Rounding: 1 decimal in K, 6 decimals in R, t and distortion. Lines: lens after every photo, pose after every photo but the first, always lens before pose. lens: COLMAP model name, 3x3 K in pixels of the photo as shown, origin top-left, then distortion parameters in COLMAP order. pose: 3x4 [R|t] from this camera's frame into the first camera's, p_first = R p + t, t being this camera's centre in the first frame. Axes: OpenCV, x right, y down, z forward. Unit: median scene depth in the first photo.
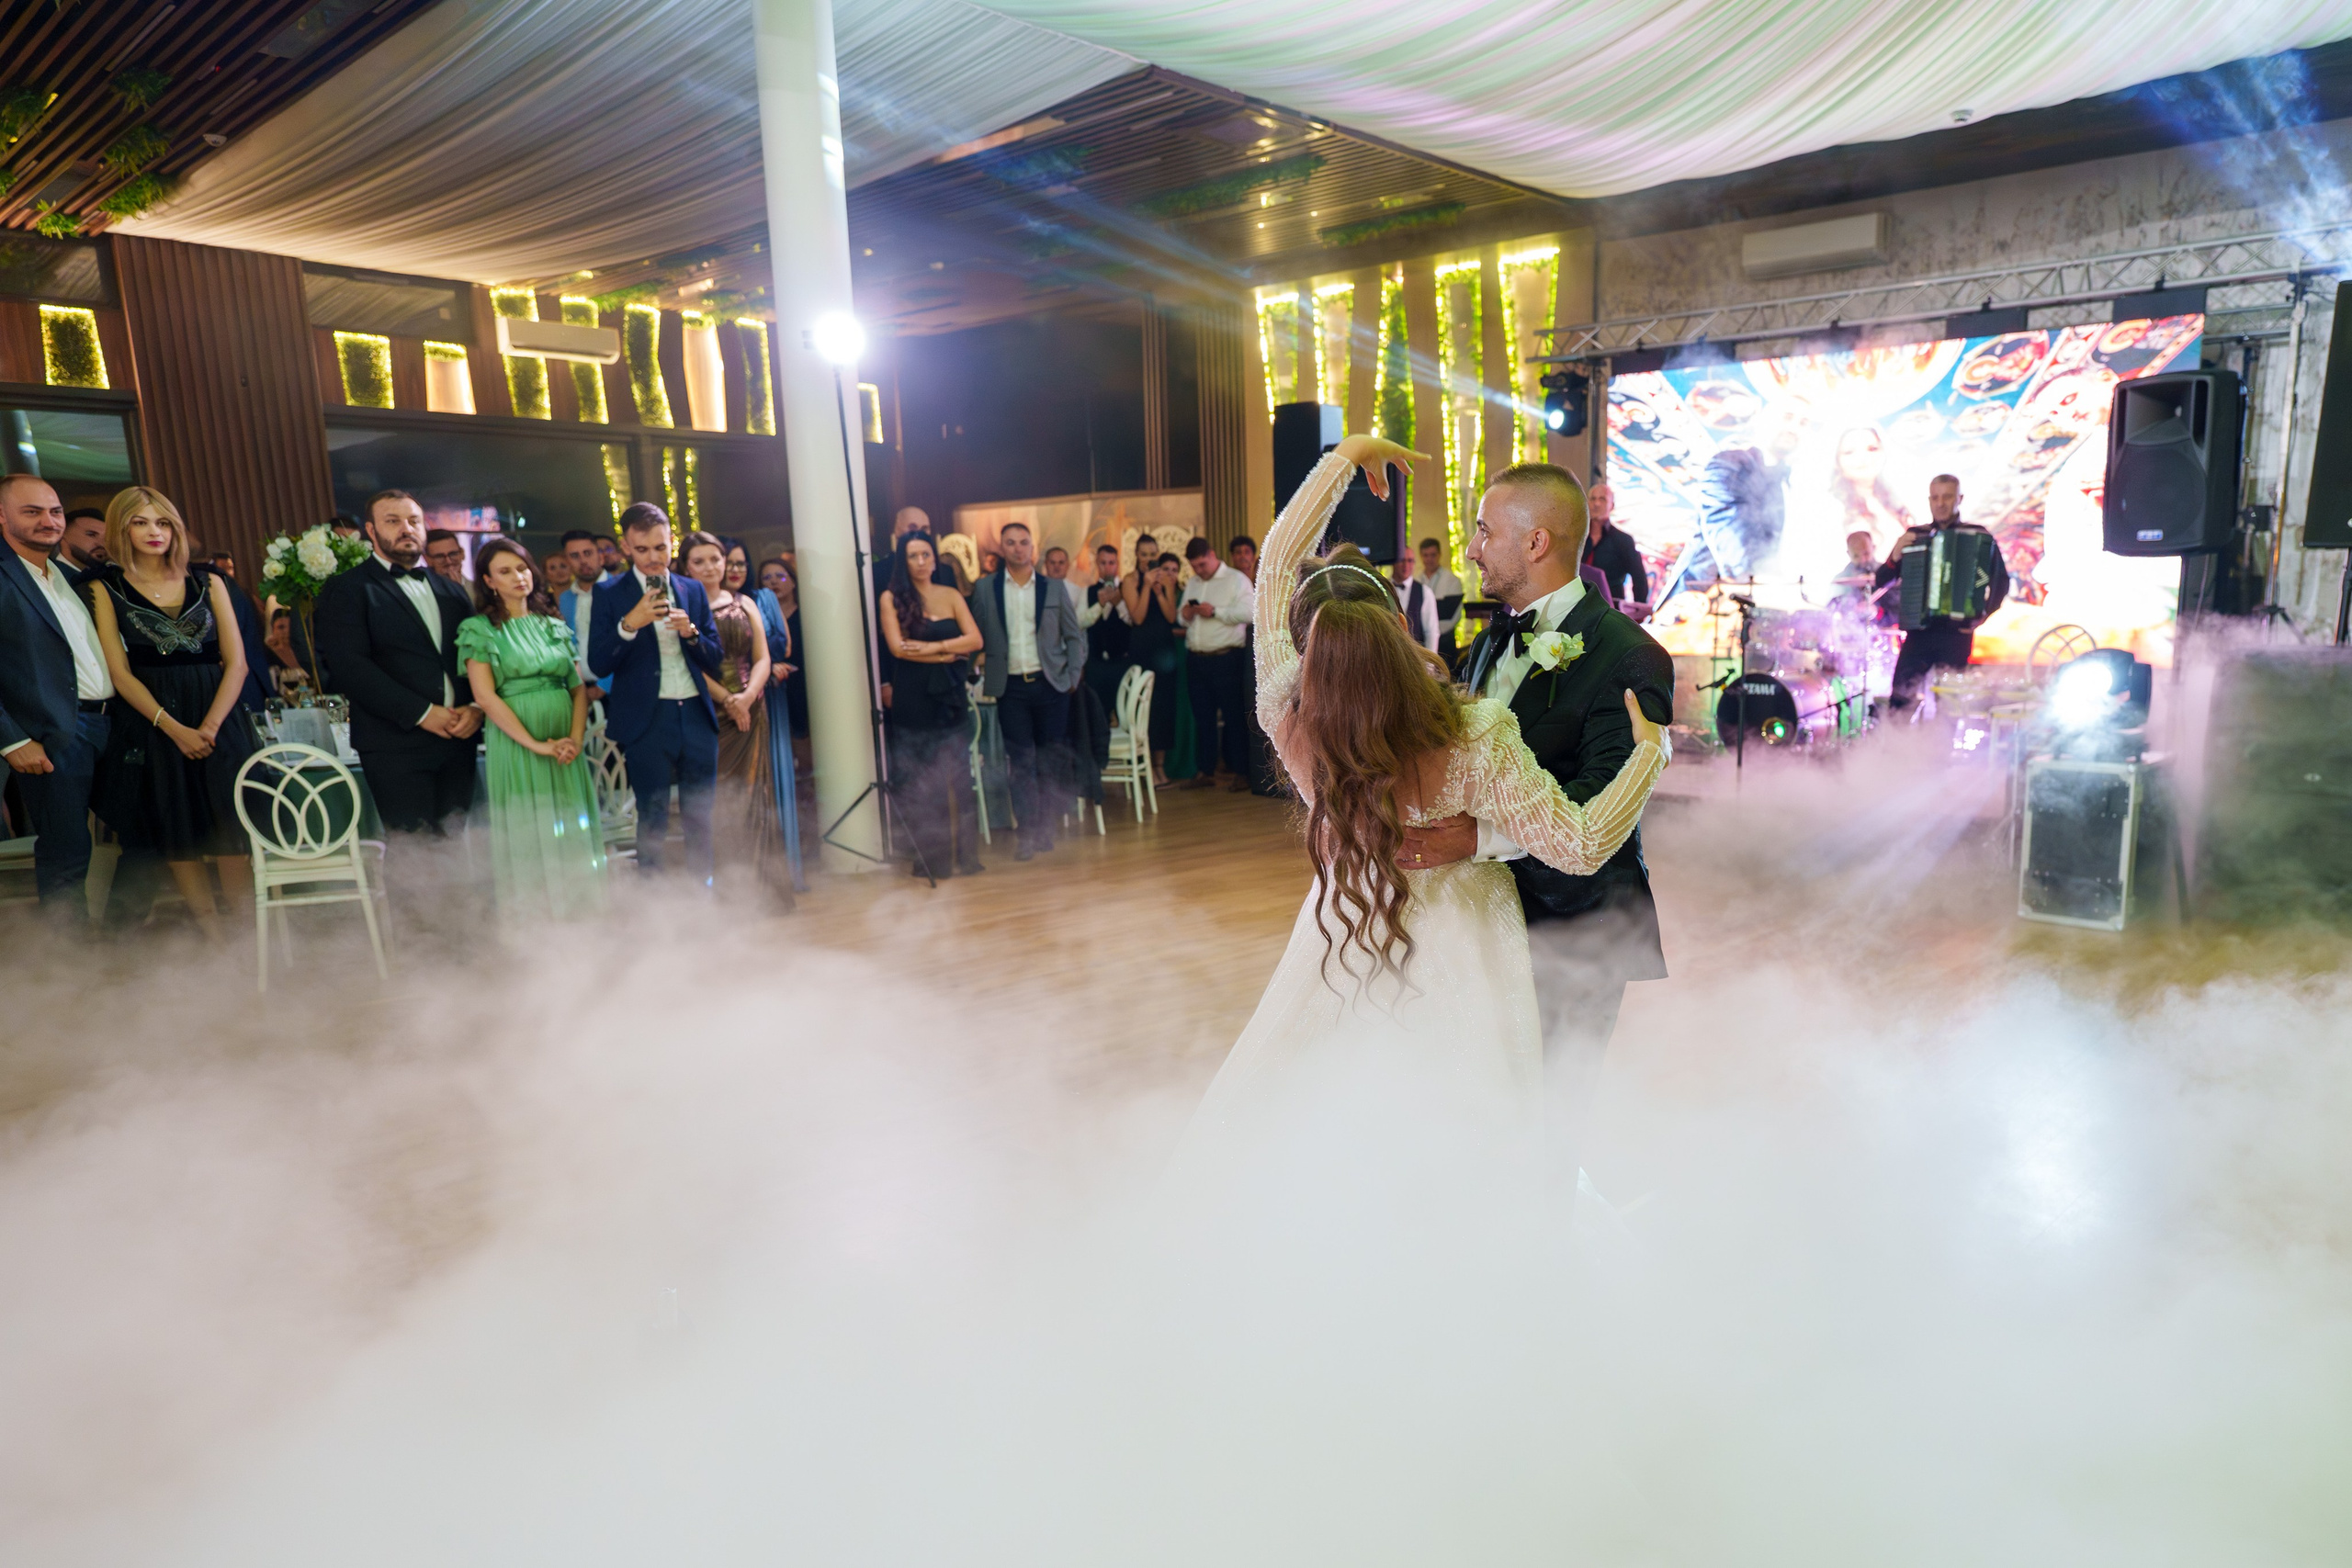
lens RADIAL K [[1544.2, 0, 1378.2], [0, 1544.2, 889.6], [0, 0, 1]] dist [-0.000987, 0.002414]
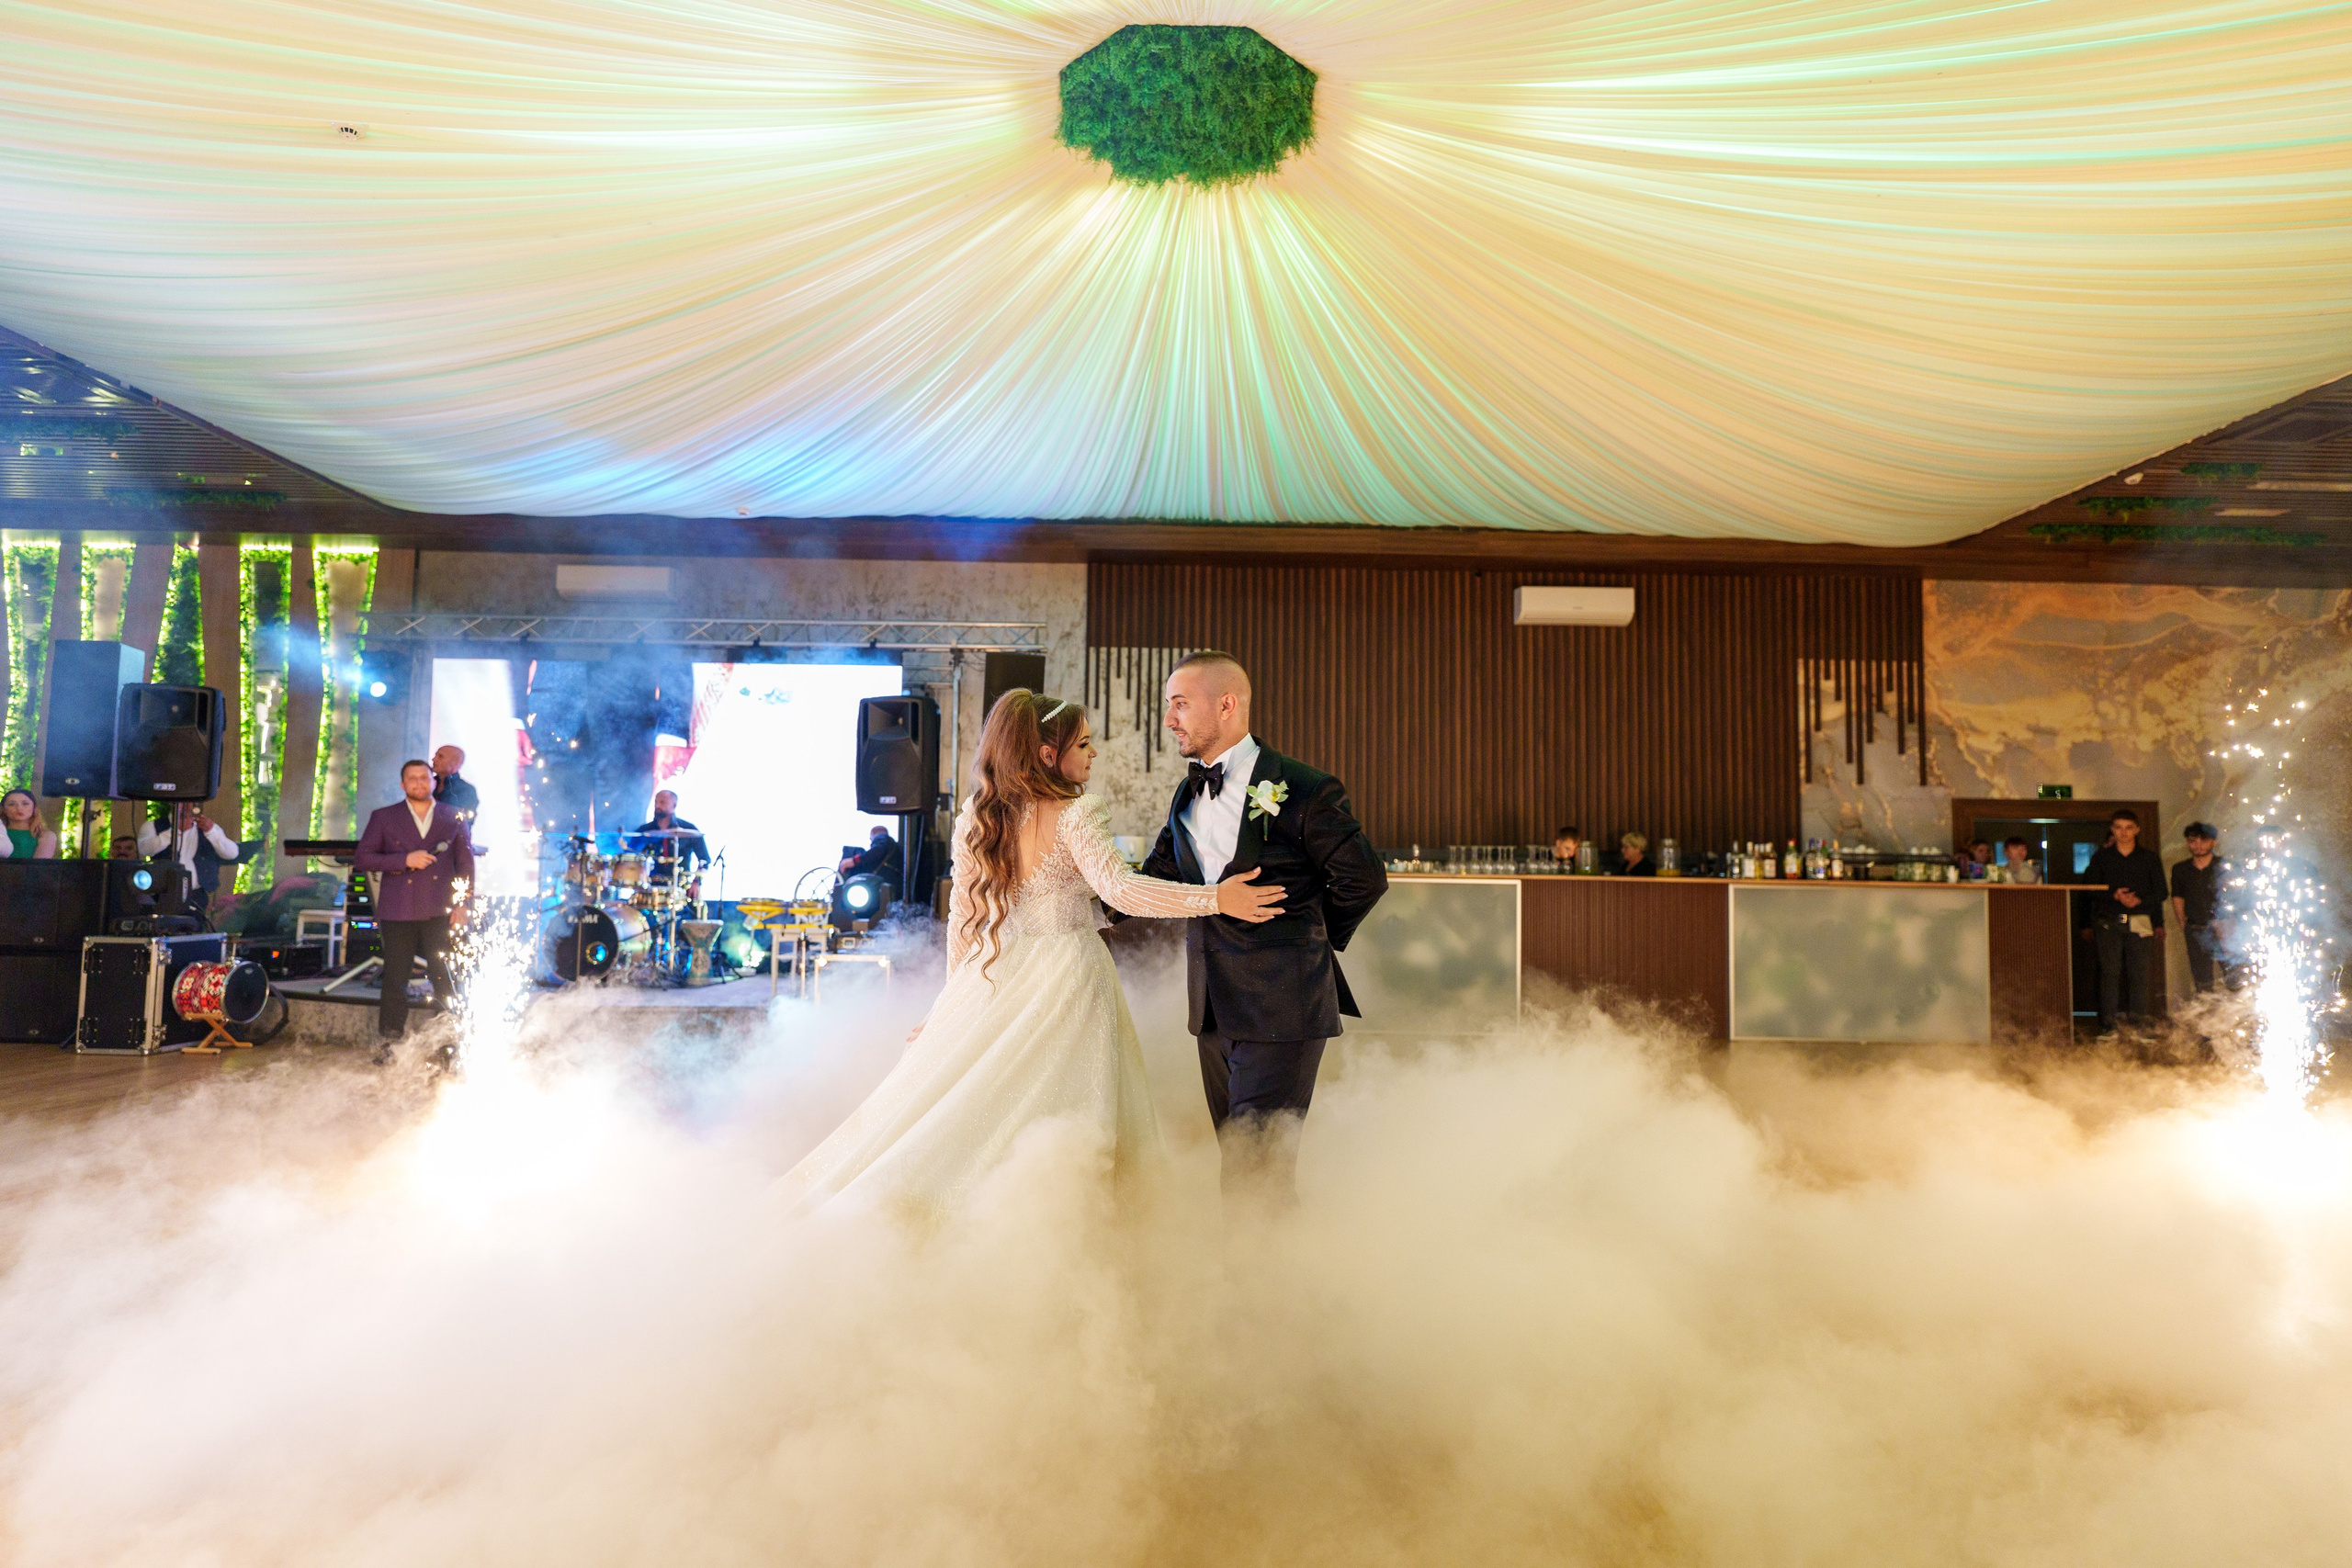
lens RADIAL K [[1295.4, 0, 1176.0], [0, 1295.4, 784.0], [0, 0, 1]] dist [0.008830, 0.000236]
pose [[0.757904, 0.066361, 0.648982, -0.064036], [0.105469, 0.969261, -0.222282, 0.040069], [-0.643783, 0.236916, 0.727608, -0.052666]]
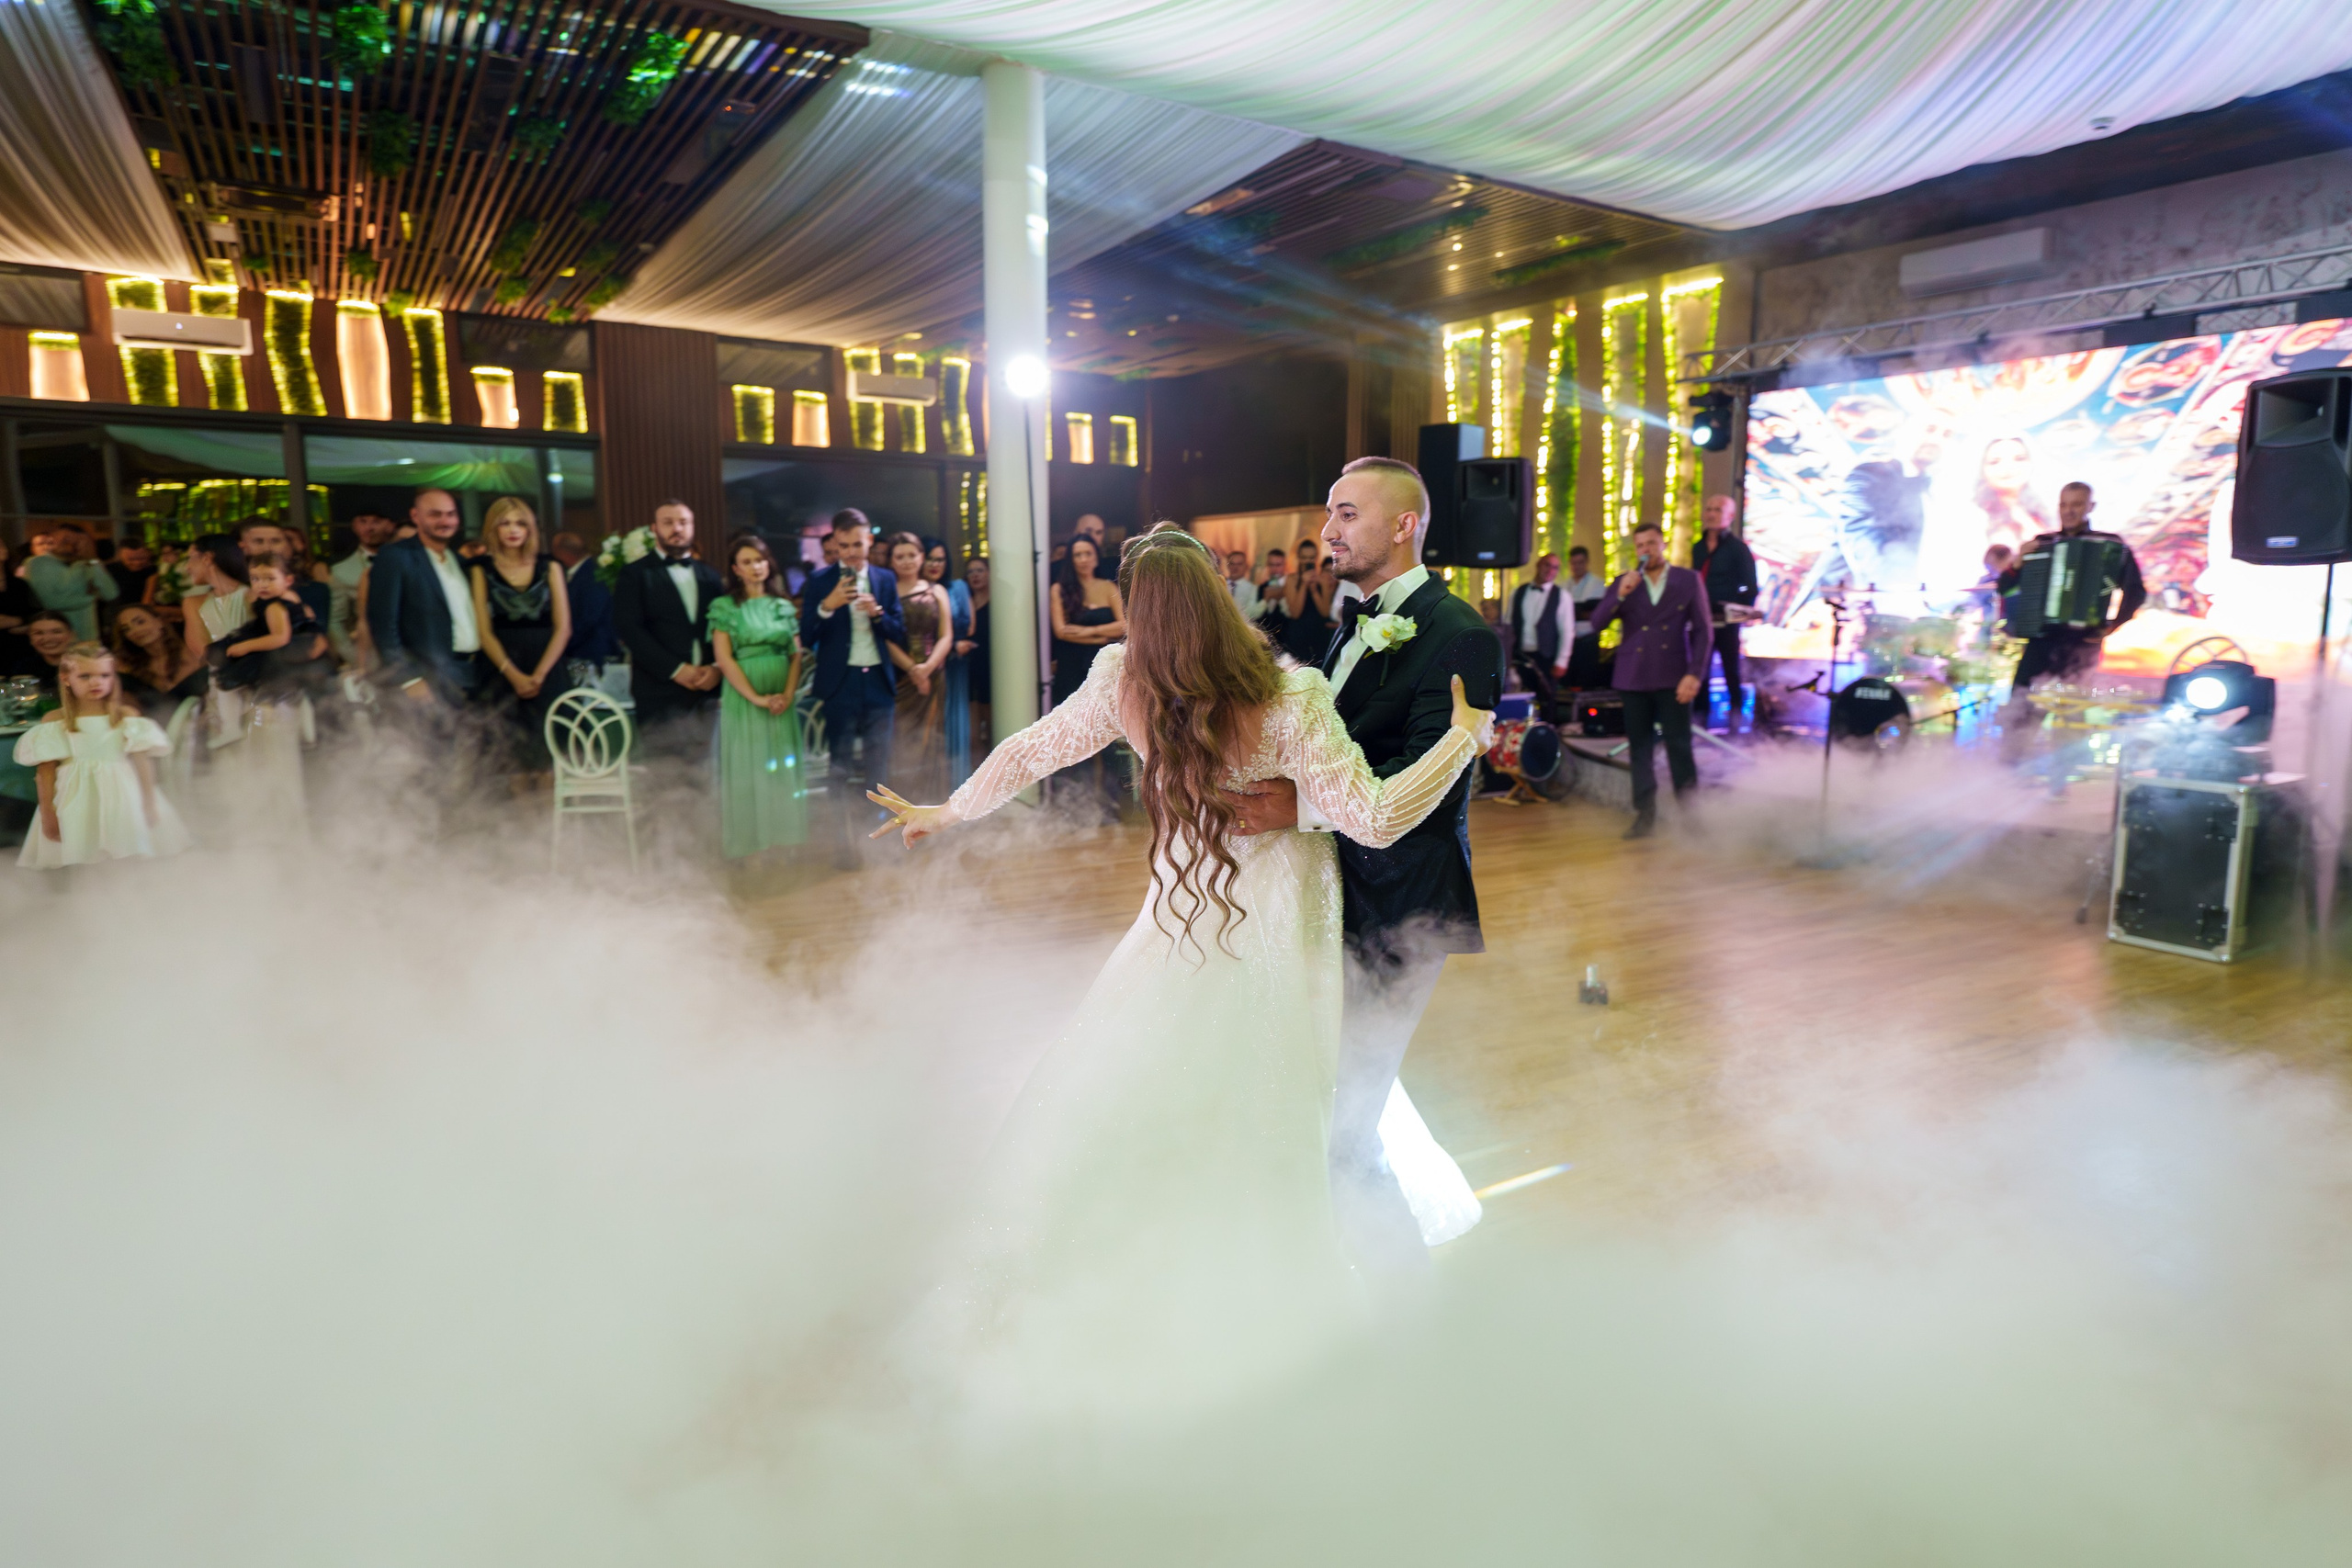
lens RADIAL K [[1369.8, 0, 1200.0], [0, 1369.8, 782.2], [0, 0, 1]] dist [-0.000999, 0.002164]
pose [[0.957307, 0.055480, -0.283701, 0.079291], [-0.071148, 0.996440, -0.045216, -0.000023], [0.280182, 0.063470, 0.957846, 0.019936]]
